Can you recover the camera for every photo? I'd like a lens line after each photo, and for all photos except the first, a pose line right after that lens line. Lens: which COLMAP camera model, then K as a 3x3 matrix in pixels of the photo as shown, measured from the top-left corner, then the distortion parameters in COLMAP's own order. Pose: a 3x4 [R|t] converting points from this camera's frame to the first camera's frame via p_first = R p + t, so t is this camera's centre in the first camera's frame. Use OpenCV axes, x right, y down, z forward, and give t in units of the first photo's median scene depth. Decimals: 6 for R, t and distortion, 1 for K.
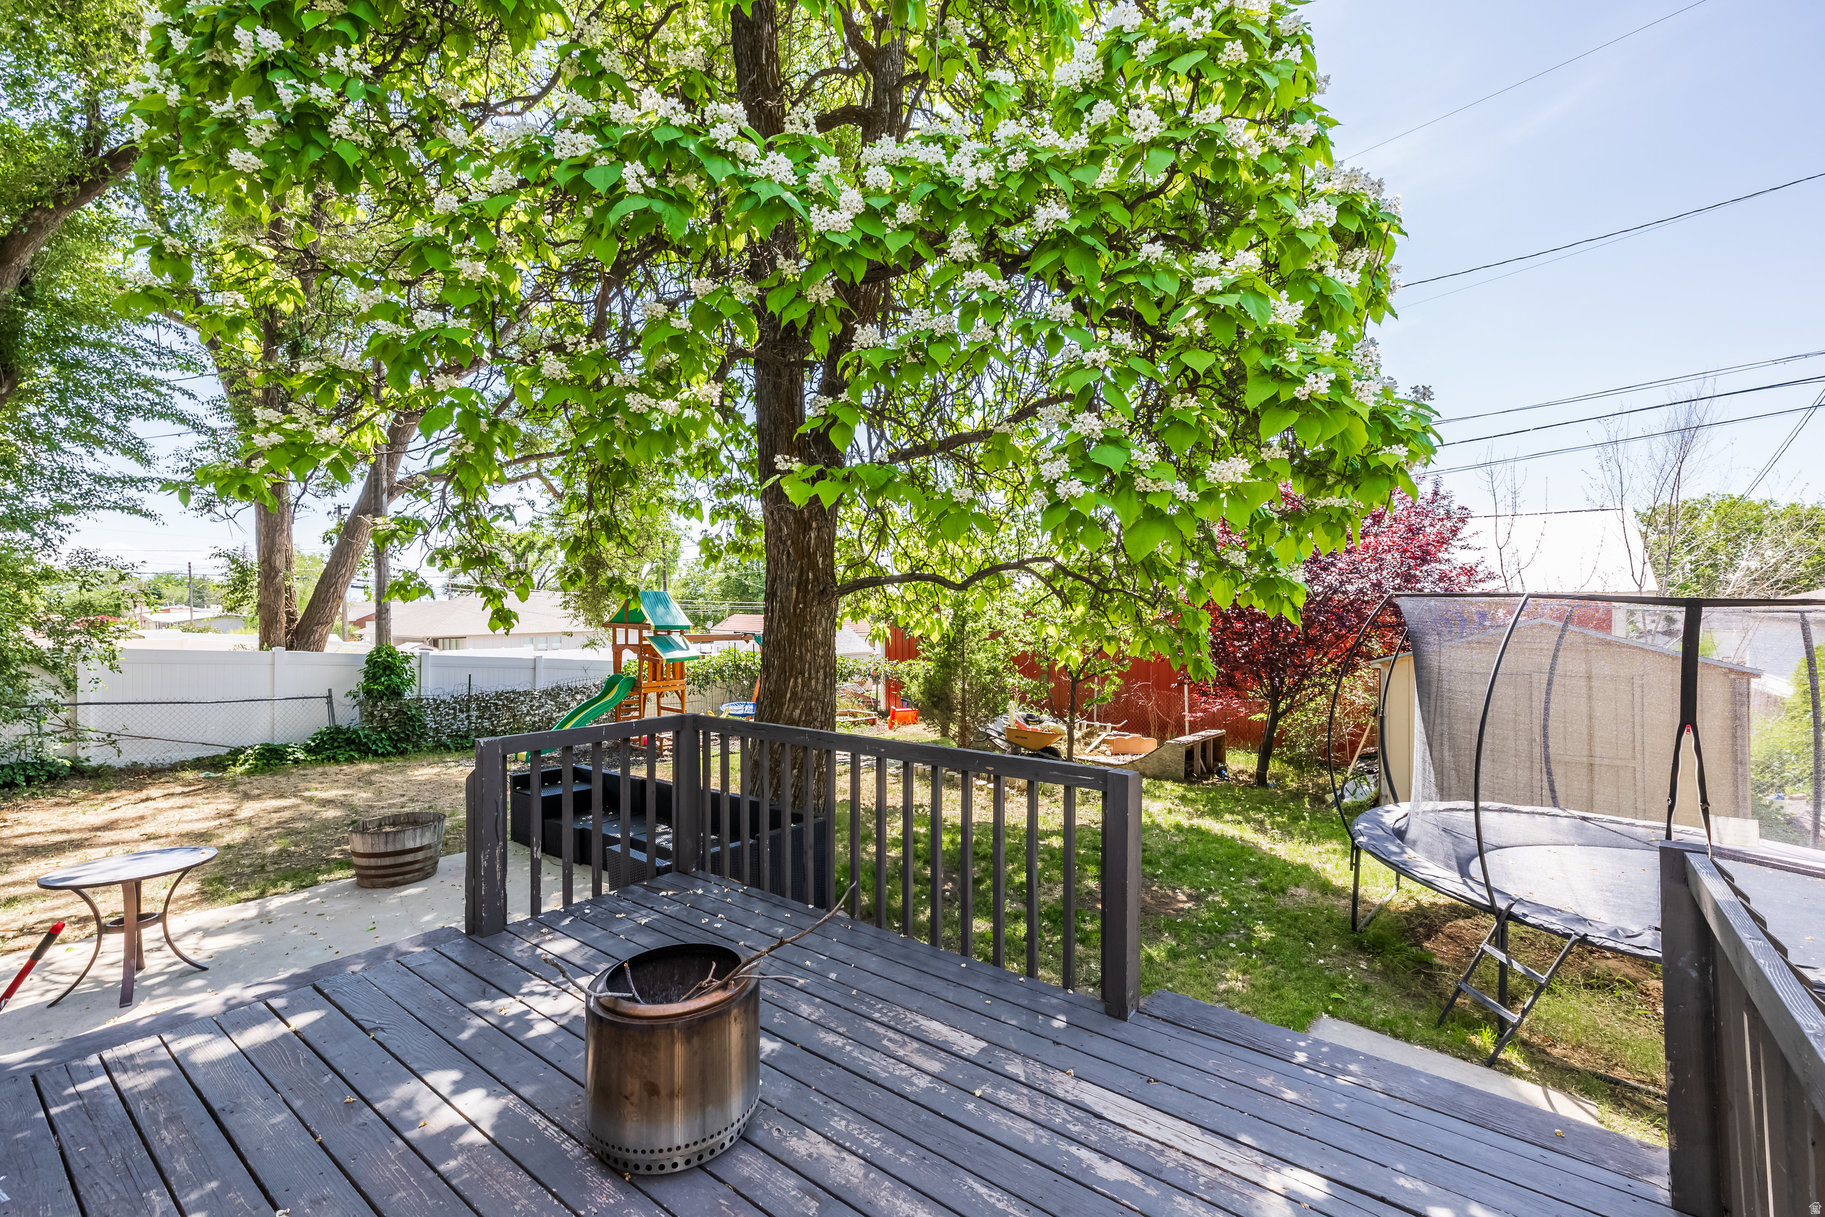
lens RADIAL K [[842.4, 0, 912.5], [0, 842.4, 608.5], [0, 0, 1]] dist [0.017543, 0.000760]
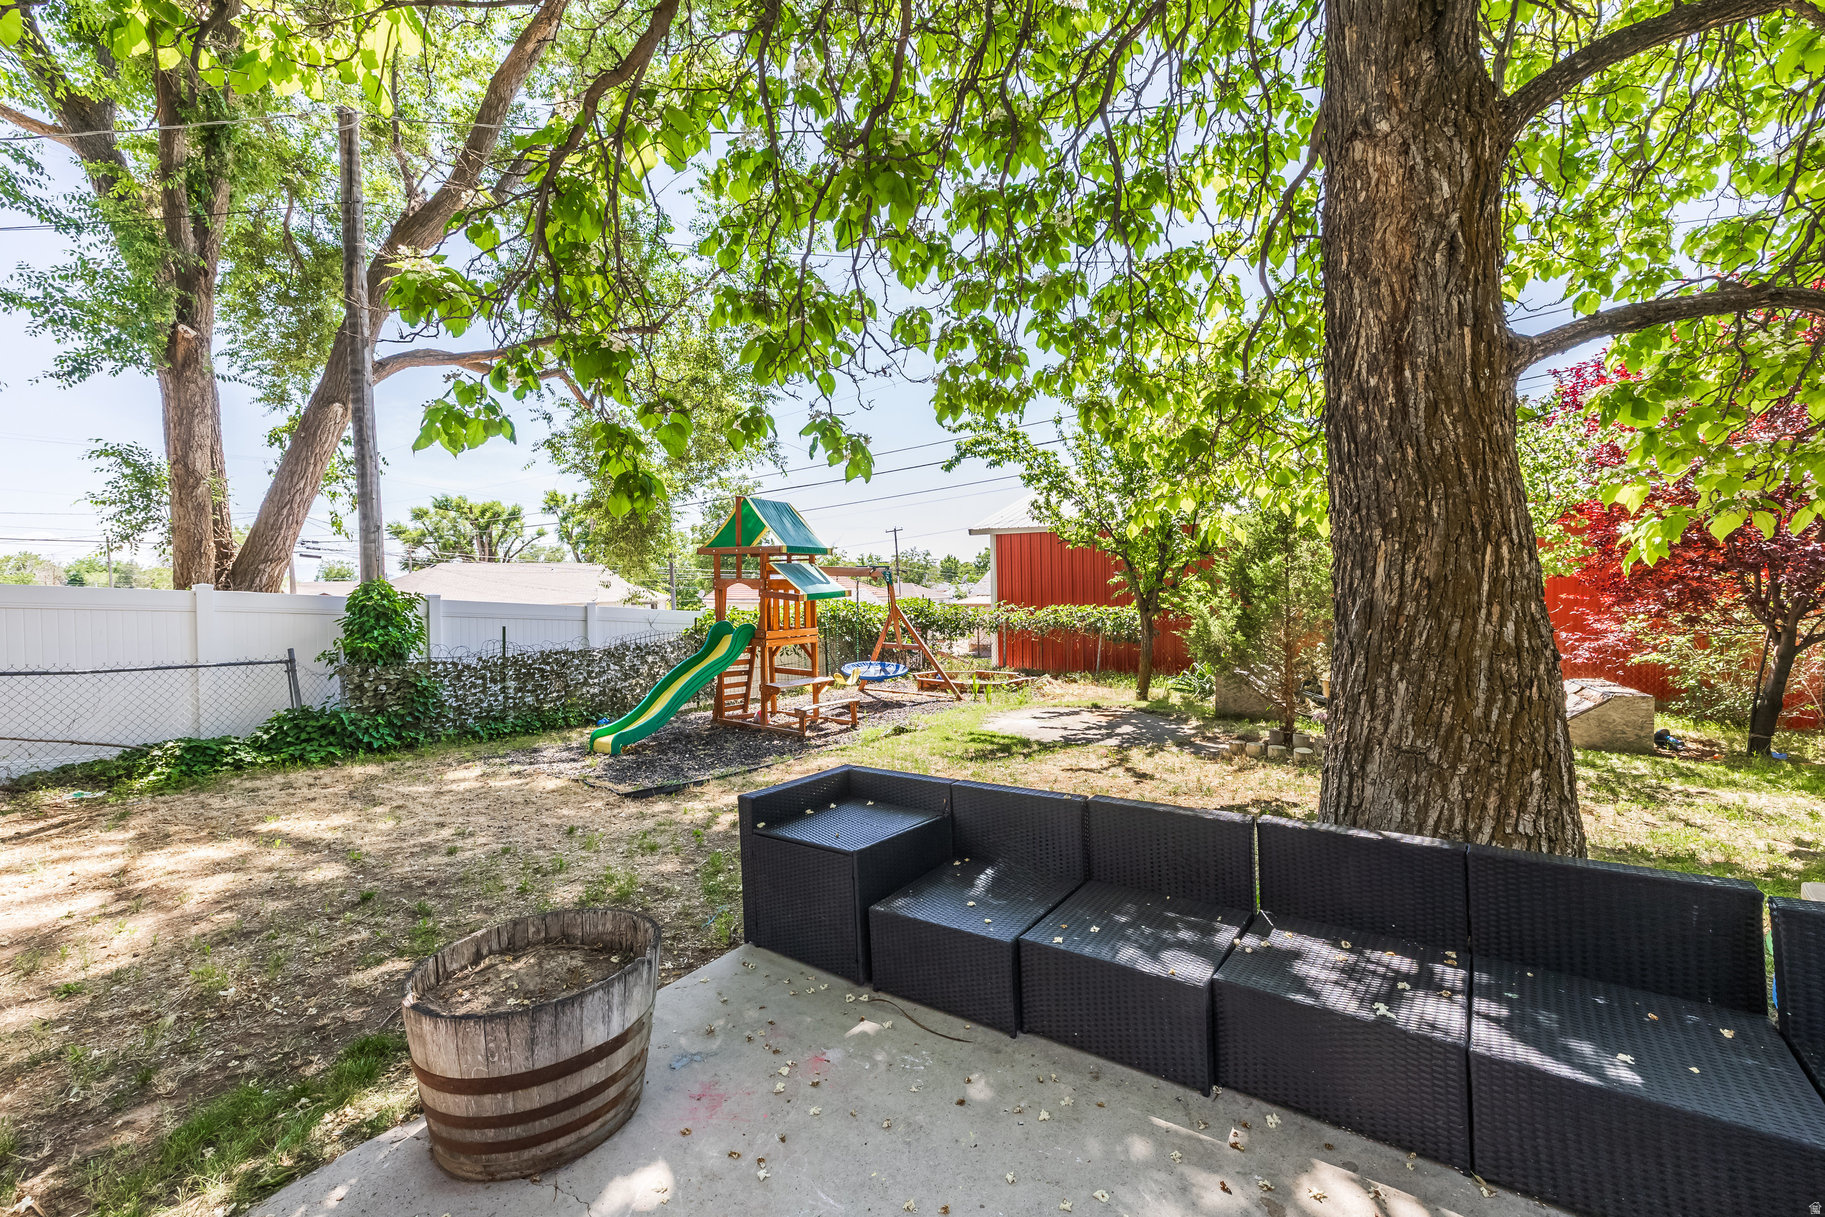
lens RADIAL K [[798.0, 0, 907.3], [0, 798.0, 600.3], [0, 0, 1]] dist [0.011836, -0.000351]
pose [[0.997499, -0.020921, 0.067513, -0.256827], [0.019776, 0.999650, 0.017587, 0.054726], [-0.067857, -0.016208, 0.997563, 0.357985]]
